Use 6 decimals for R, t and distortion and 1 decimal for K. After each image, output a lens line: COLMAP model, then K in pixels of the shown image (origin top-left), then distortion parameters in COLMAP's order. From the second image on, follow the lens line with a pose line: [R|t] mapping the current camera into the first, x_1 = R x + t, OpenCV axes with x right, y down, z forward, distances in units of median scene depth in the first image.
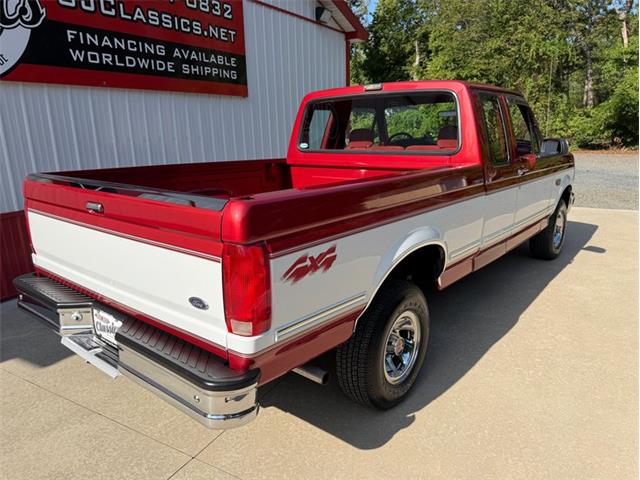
lens RADIAL K [[465.5, 0, 323.9], [0, 465.5, 244.7], [0, 0, 1]] dist [0.022333, -0.033414]
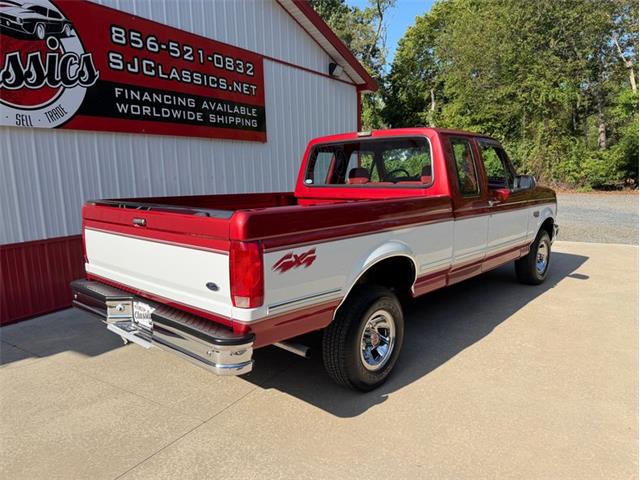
lens RADIAL K [[465.5, 0, 326.5], [0, 465.5, 241.8], [0, 0, 1]] dist [0.022333, -0.033414]
pose [[0.999105, 0.004222, -0.042077, 0.048322], [-0.008165, 0.995541, -0.093975, 0.045723], [0.041493, 0.094235, 0.994685, -0.142790]]
